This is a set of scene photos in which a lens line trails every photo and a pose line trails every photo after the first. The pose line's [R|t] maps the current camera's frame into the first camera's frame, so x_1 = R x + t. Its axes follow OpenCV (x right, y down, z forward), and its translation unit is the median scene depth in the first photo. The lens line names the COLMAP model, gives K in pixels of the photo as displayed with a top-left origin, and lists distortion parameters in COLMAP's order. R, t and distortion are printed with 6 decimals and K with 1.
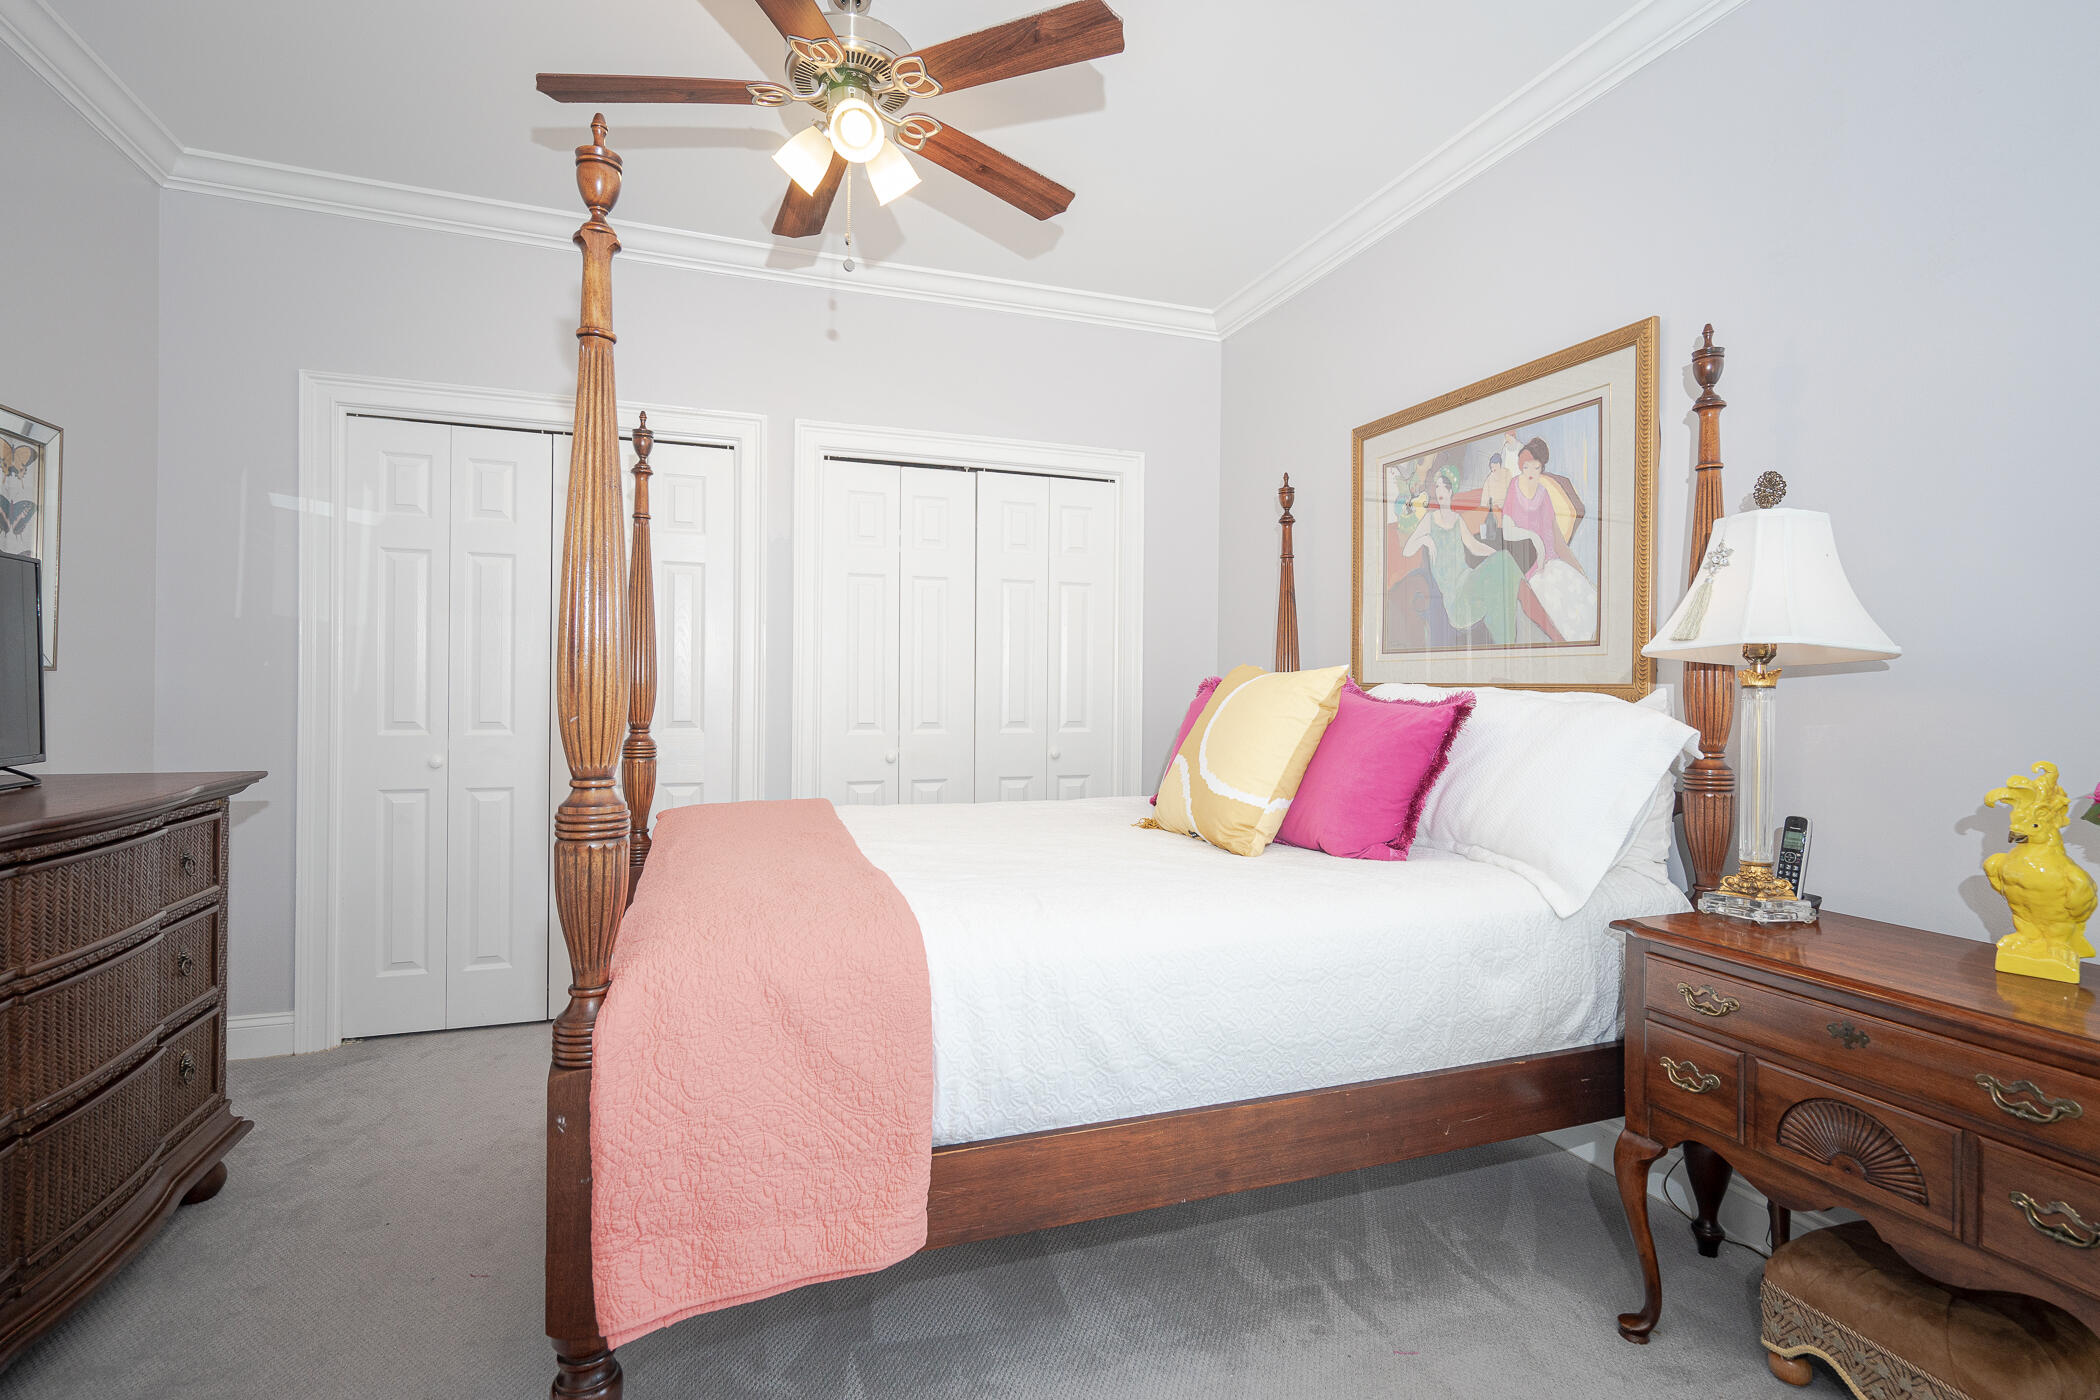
lens RADIAL K [[982.9, 0, 1050.0], [0, 982.9, 700.0], [0, 0, 1]] dist [0.000176, -0.000158]
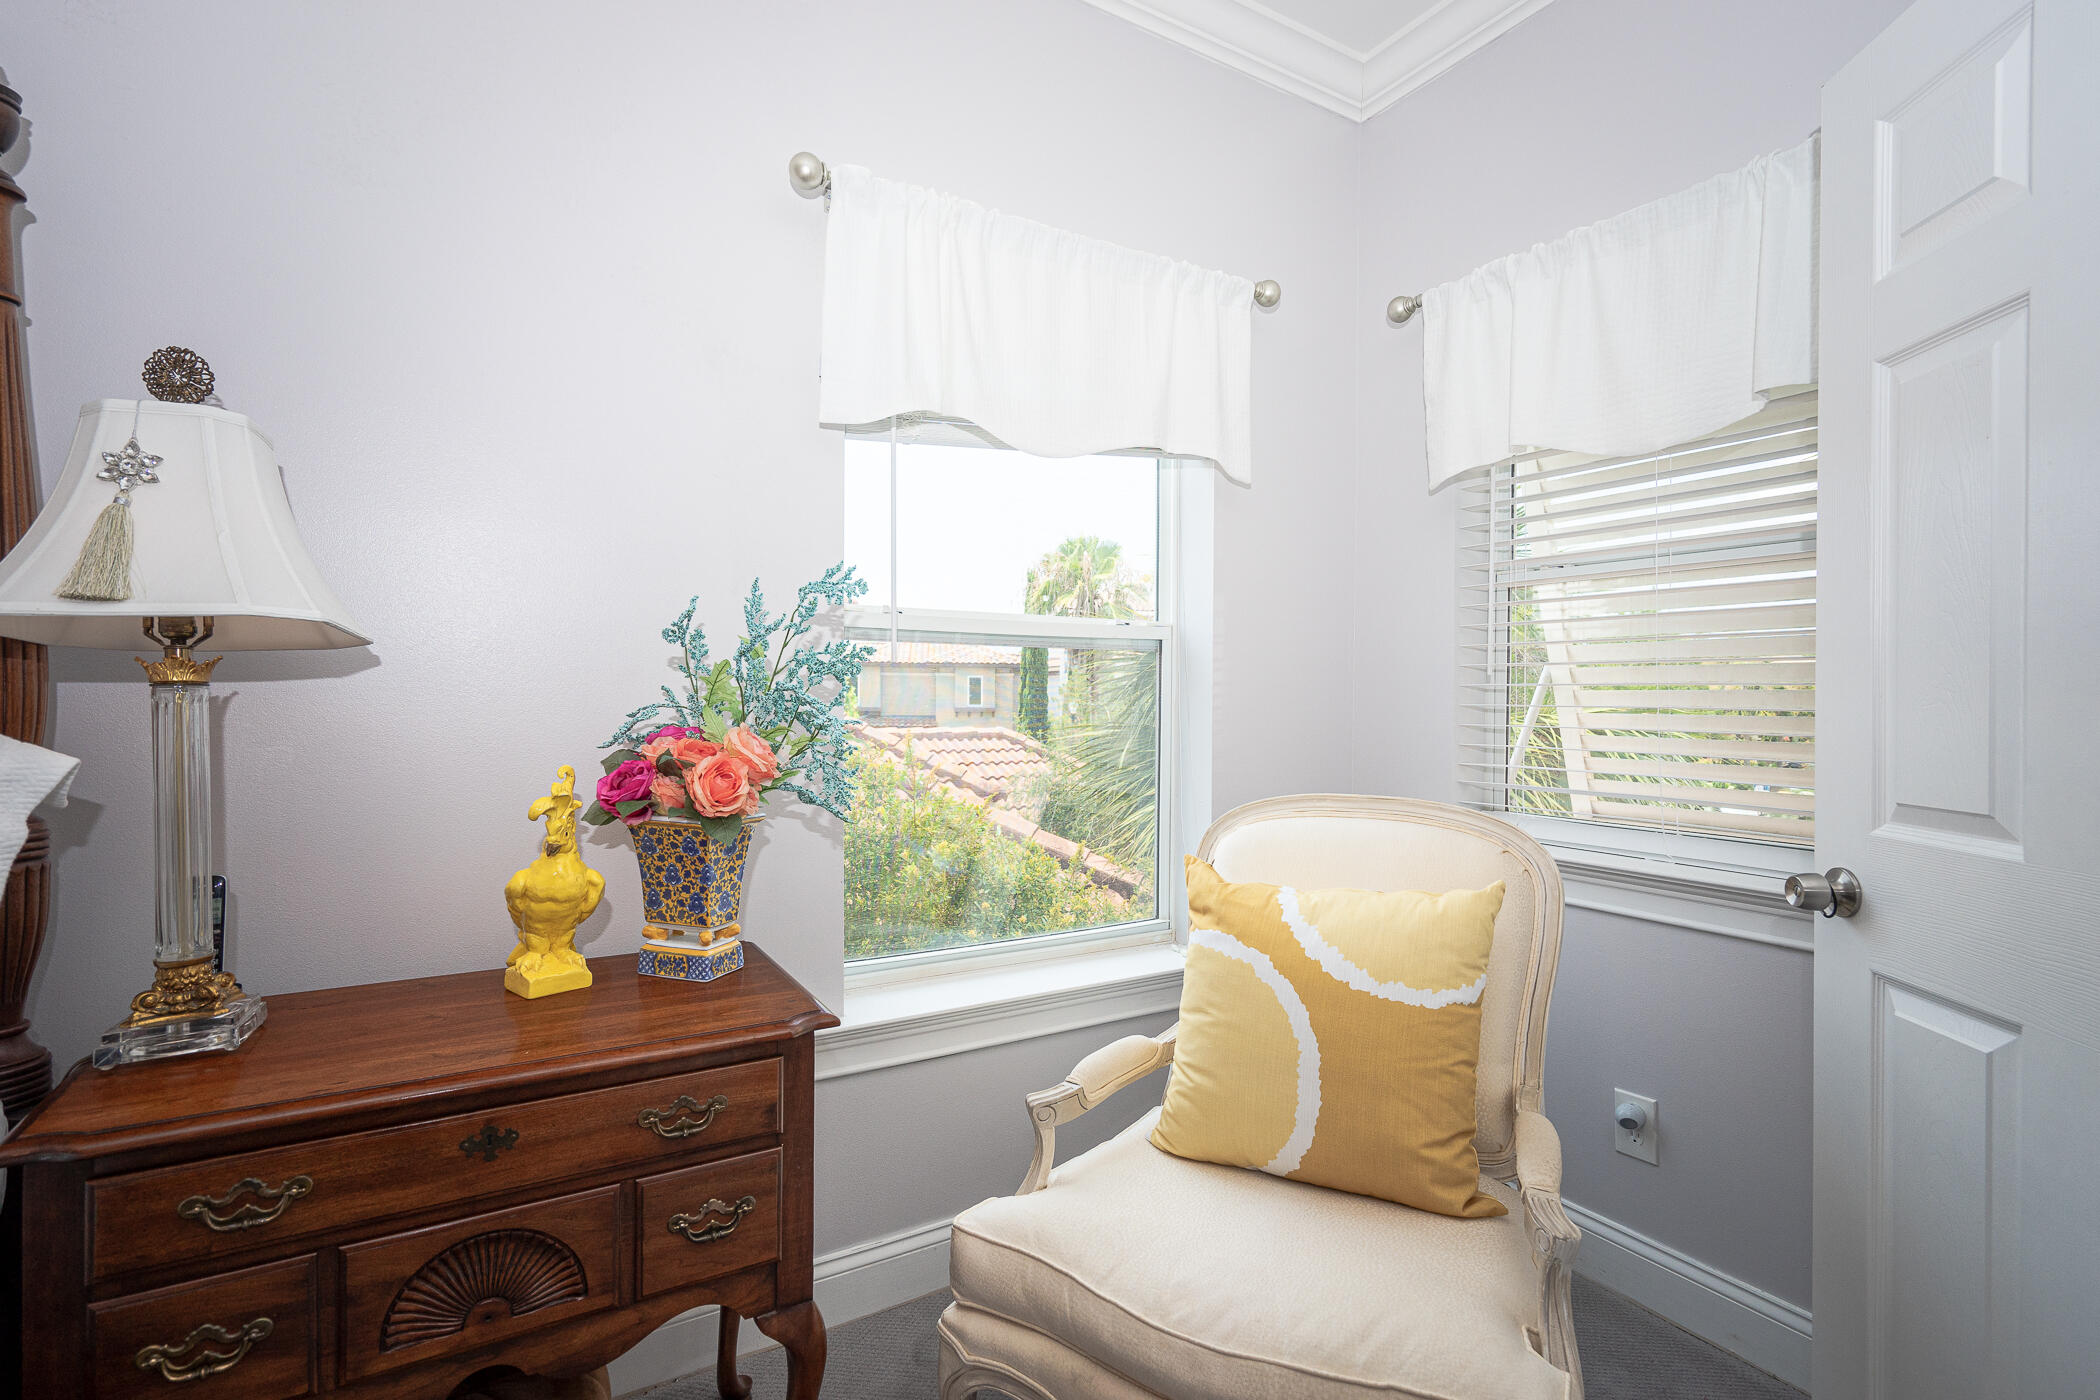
lens RADIAL K [[982.9, 0, 1050.0], [0, 982.9, 700.0], [0, 0, 1]] dist [0.000176, -0.000158]
pose [[-0.198973, -0.012503, 0.979925, -0.018117], [0.000654, 0.999917, 0.012891, -0.012035], [-0.980005, 0.003206, -0.198949, 0.704886]]
